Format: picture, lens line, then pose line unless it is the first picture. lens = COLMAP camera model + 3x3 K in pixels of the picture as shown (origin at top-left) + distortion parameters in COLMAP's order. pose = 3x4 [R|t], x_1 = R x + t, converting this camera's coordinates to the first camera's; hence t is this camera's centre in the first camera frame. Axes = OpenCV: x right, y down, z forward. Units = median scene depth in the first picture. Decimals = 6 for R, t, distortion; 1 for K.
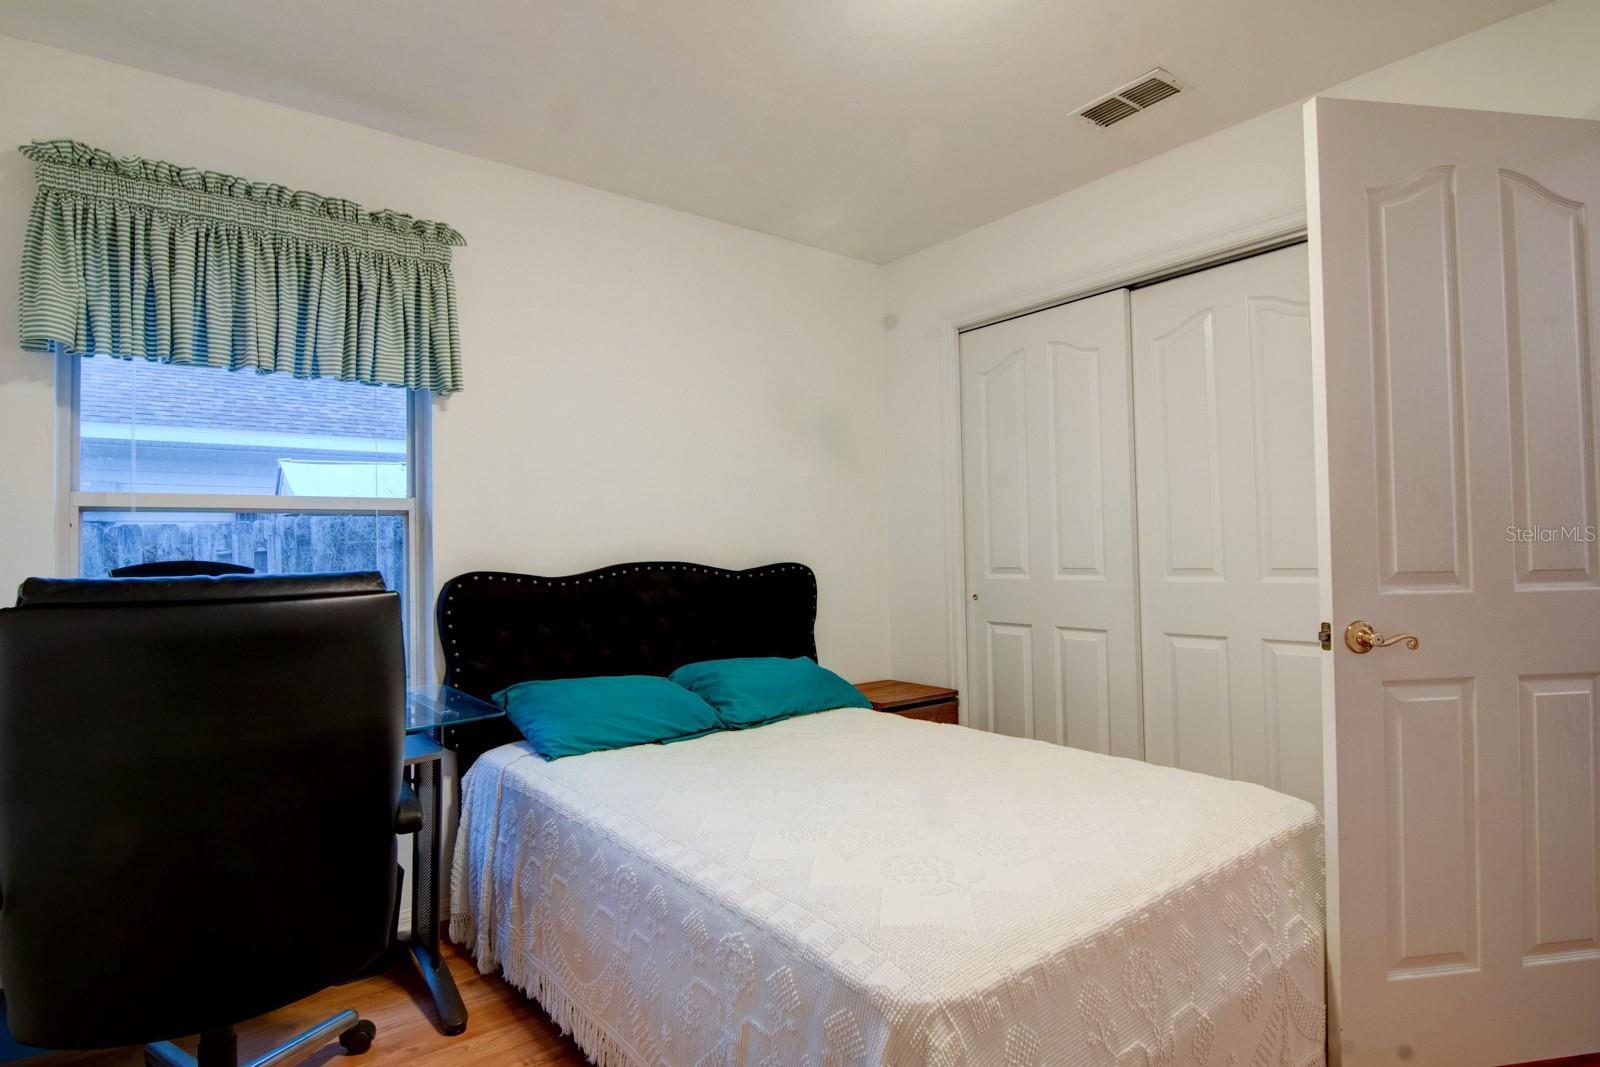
lens RADIAL K [[836.9, 0, 800.0], [0, 836.9, 533.5], [0, 0, 1]] dist [0.001186, -0.017750]
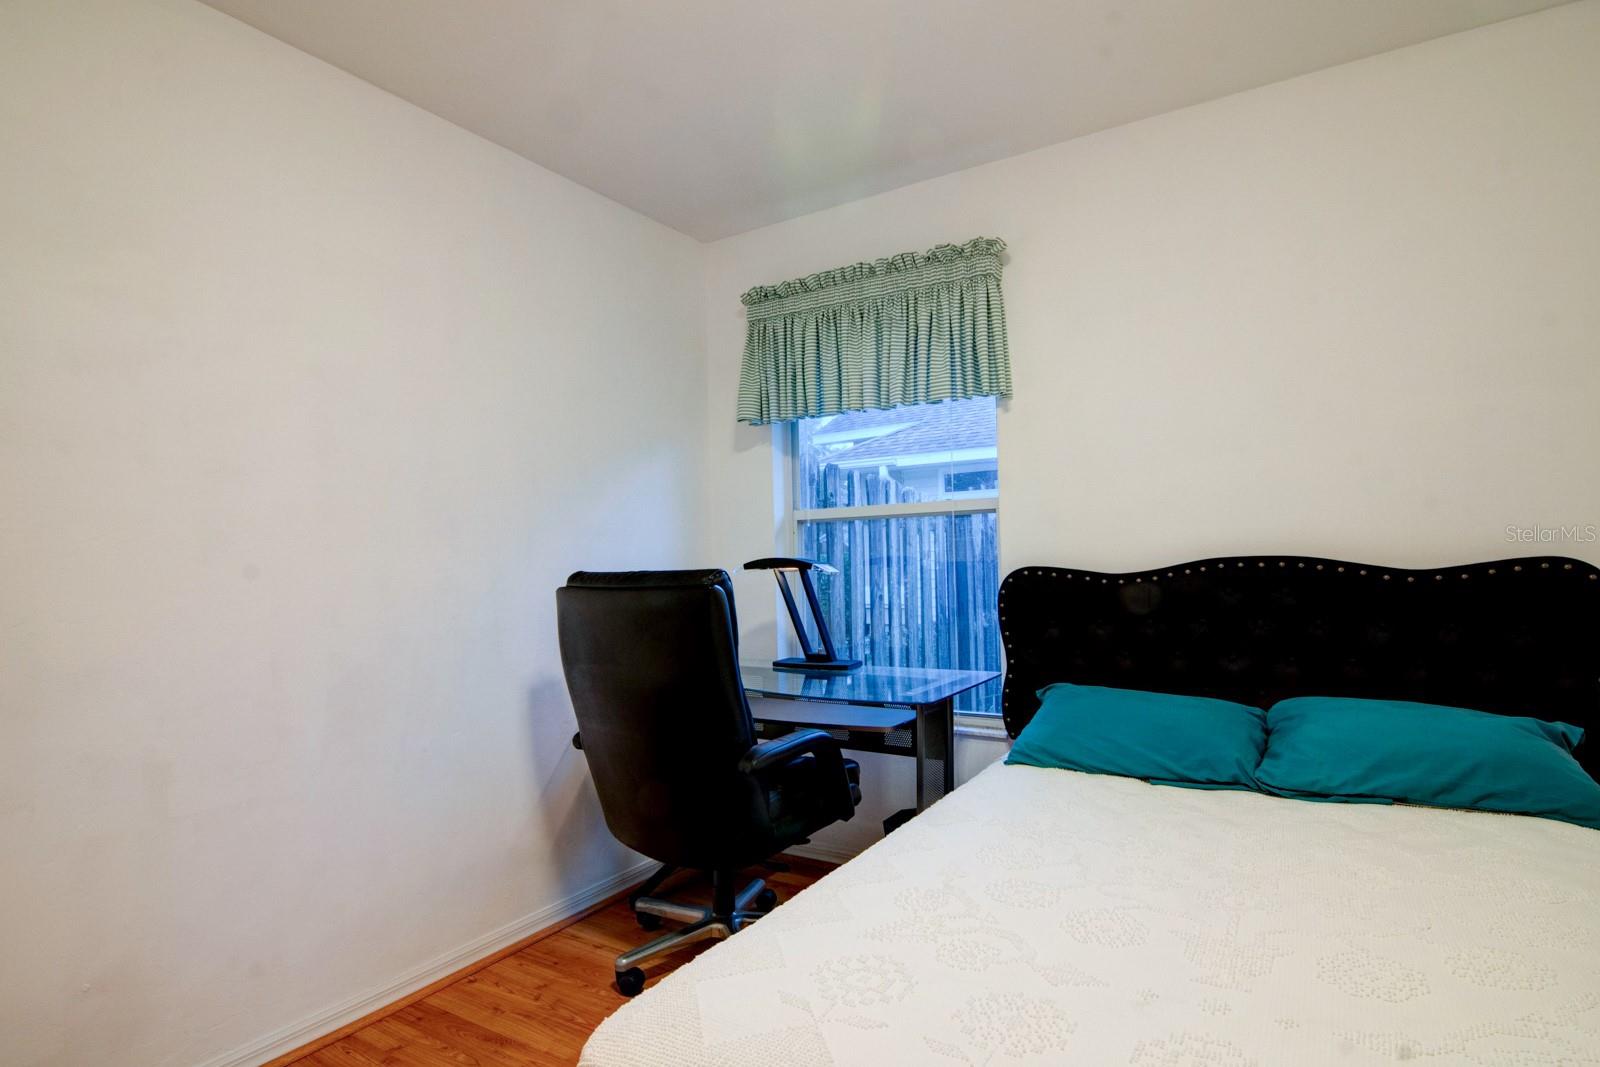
lens RADIAL K [[836.9, 0, 800.0], [0, 836.9, 533.5], [0, 0, 1]] dist [0.001186, -0.017750]
pose [[0.341048, -0.021997, -0.939789, 0.503205], [0.039353, 0.999184, -0.009106, 0.004226], [0.939222, -0.033877, 0.341635, 0.428045]]
